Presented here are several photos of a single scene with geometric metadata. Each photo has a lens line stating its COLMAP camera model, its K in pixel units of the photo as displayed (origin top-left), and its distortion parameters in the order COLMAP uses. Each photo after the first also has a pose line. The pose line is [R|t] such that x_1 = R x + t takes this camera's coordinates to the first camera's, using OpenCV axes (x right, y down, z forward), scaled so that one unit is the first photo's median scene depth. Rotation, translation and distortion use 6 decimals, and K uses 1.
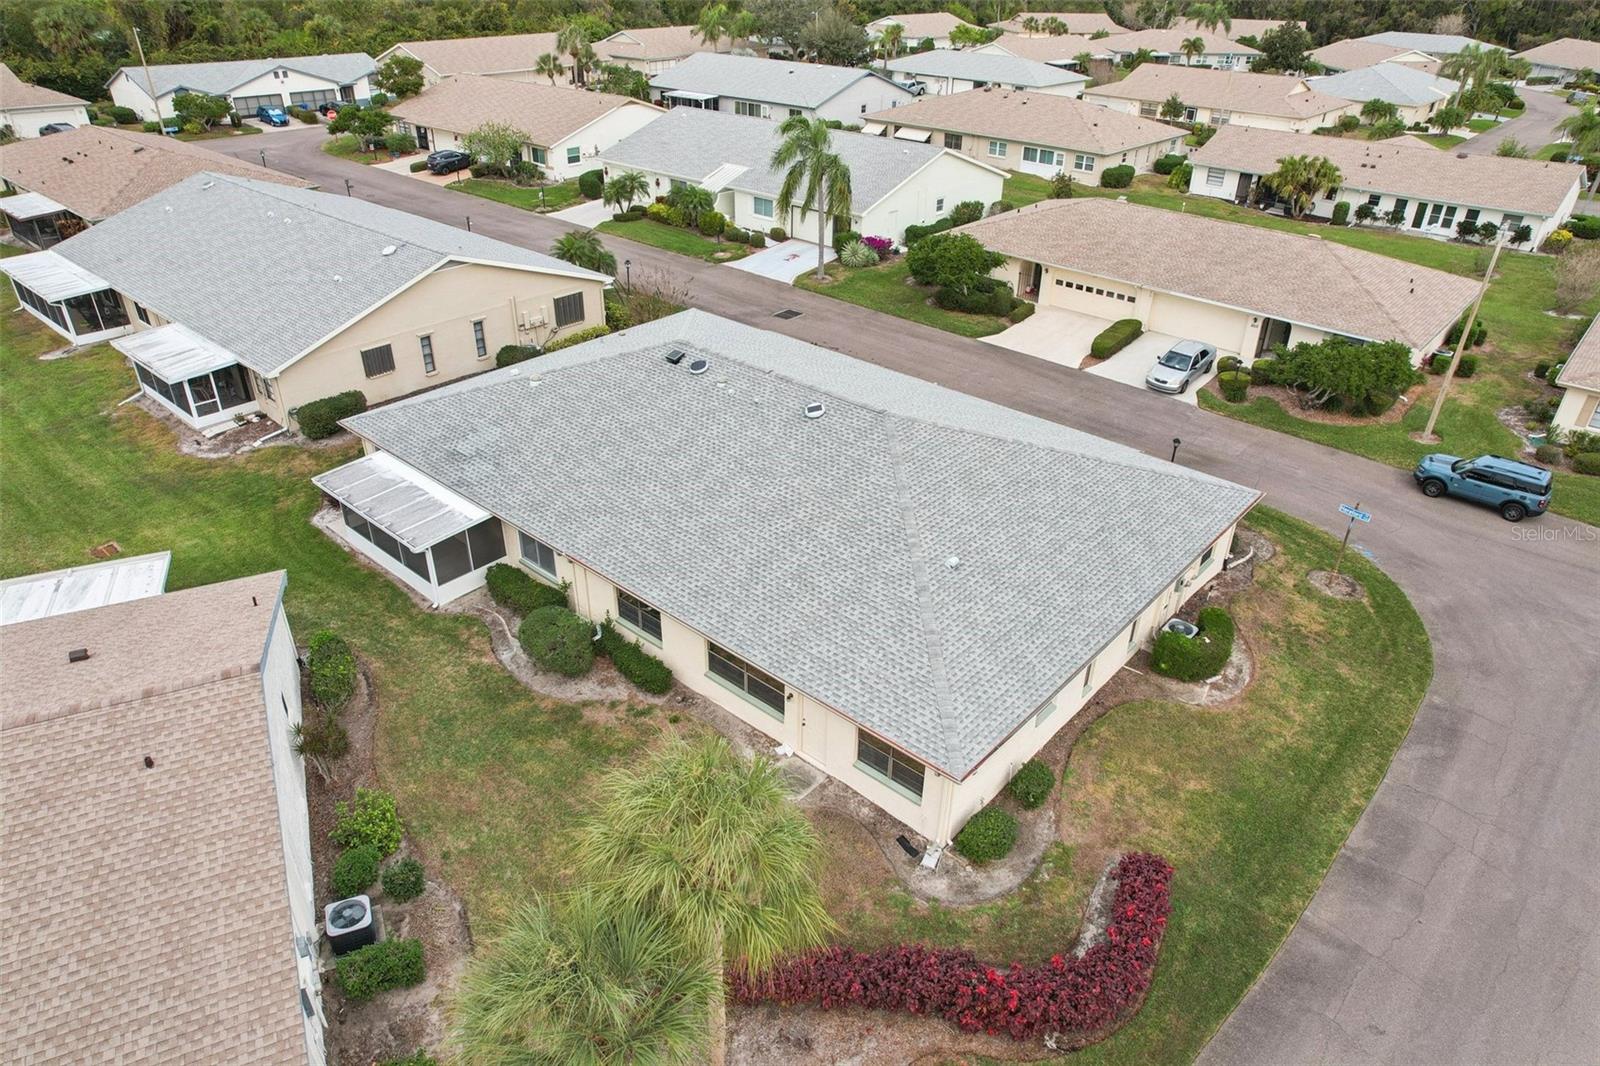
lens RADIAL K [[1025.2, 0, 800.0], [0, 1025.2, 533.0], [0, 0, 1]] dist [-0.072201, 0.062334]
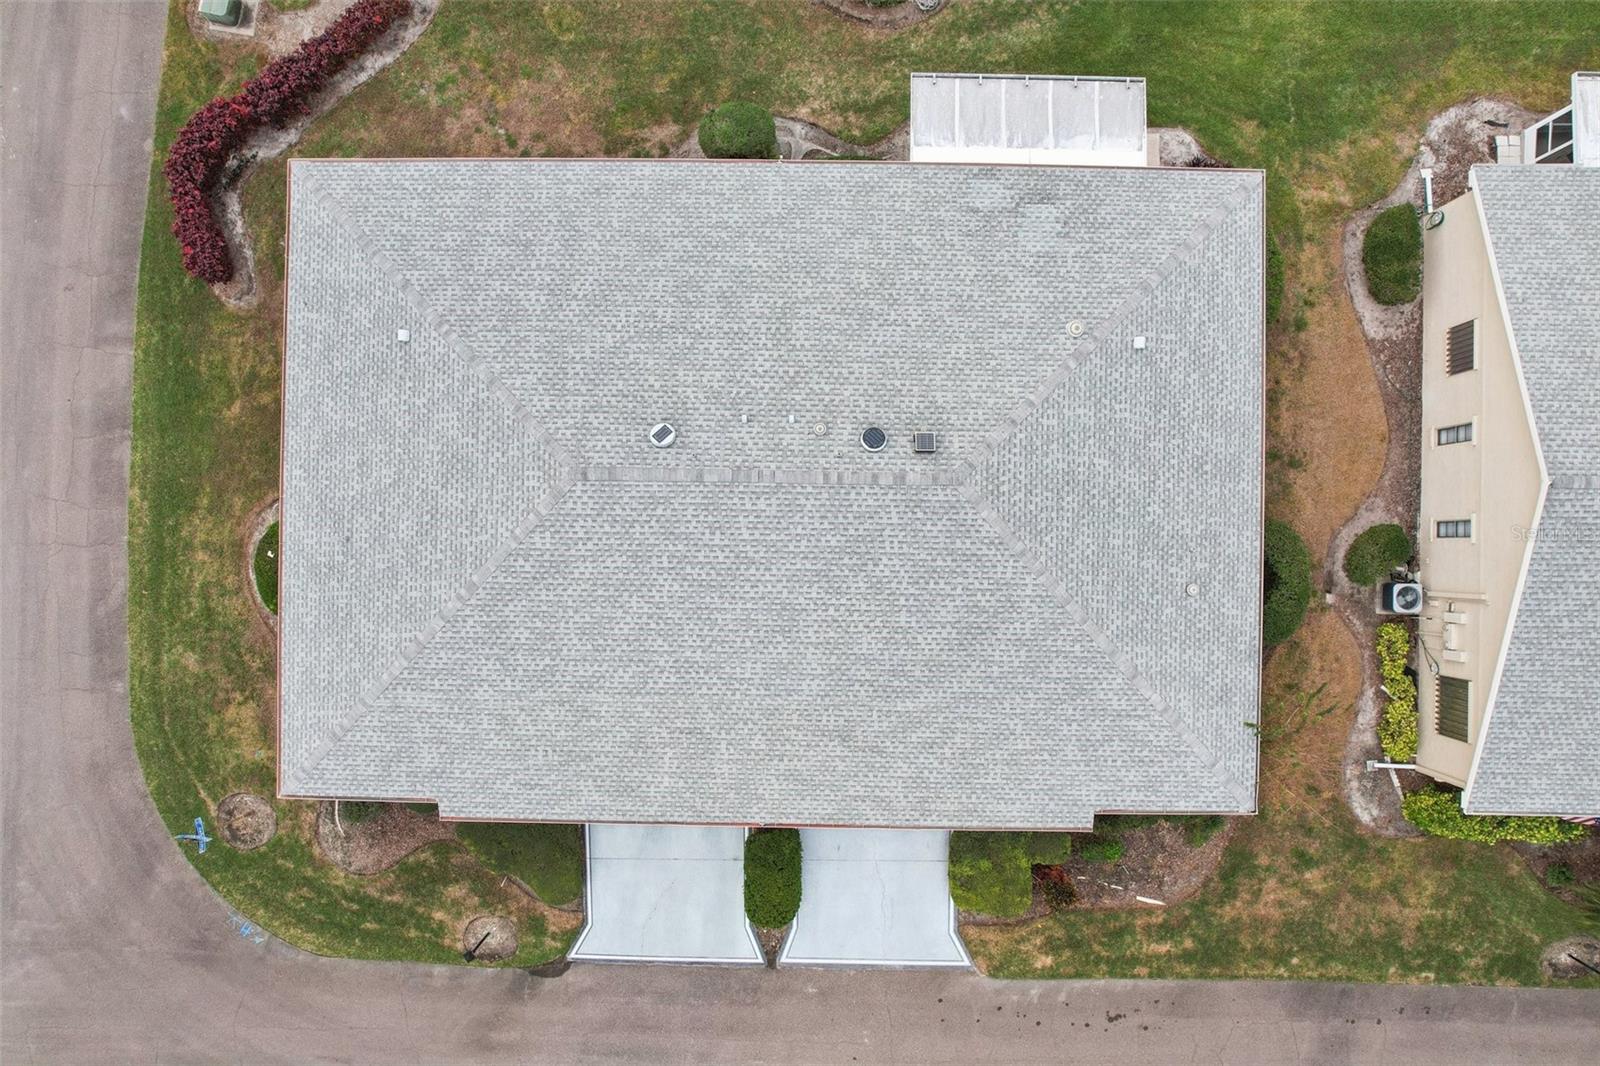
lens RADIAL K [[1025.2, 0, 800.0], [0, 1025.2, 533.0], [0, 0, 1]] dist [-0.072201, 0.062334]
pose [[-0.756355, 0.653987, -0.015121, -0.004366], [-0.337847, -0.370728, 0.865113, -0.876304], [0.560166, 0.659441, 0.501349, 0.710515]]
